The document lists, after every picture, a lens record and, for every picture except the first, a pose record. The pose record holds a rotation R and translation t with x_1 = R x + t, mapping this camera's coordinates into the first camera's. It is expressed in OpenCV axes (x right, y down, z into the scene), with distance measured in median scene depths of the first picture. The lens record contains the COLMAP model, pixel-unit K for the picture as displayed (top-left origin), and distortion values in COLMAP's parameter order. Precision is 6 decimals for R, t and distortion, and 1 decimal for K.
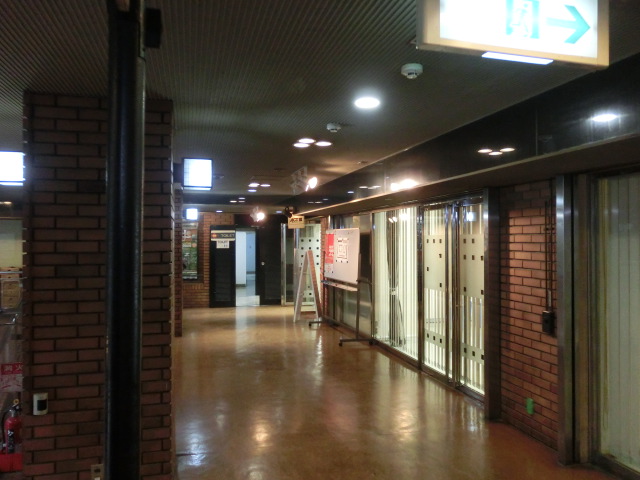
lens RADIAL K [[509.7, 0, 320.5], [0, 509.7, 239.8], [0, 0, 1]] dist [-0.029817, 0.011382]
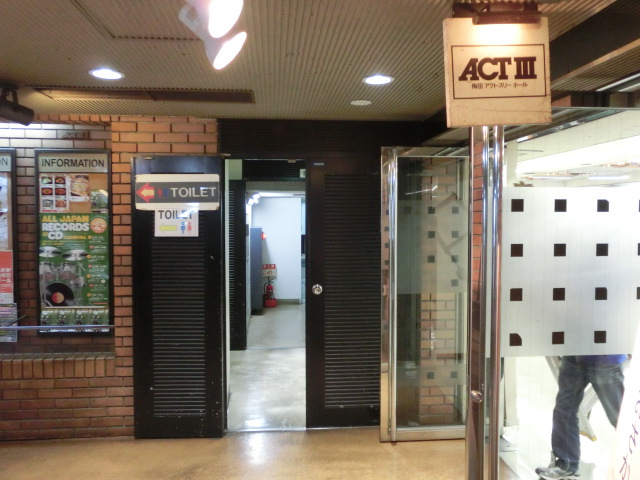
lens RADIAL K [[509.7, 0, 318.5], [0, 509.7, 238.6], [0, 0, 1]] dist [-0.029817, 0.011382]
pose [[0.985258, 0.009395, -0.170819, -0.064394], [-0.000259, 0.998572, 0.053429, 0.002435], [0.171077, -0.052597, 0.983853, 0.732713]]
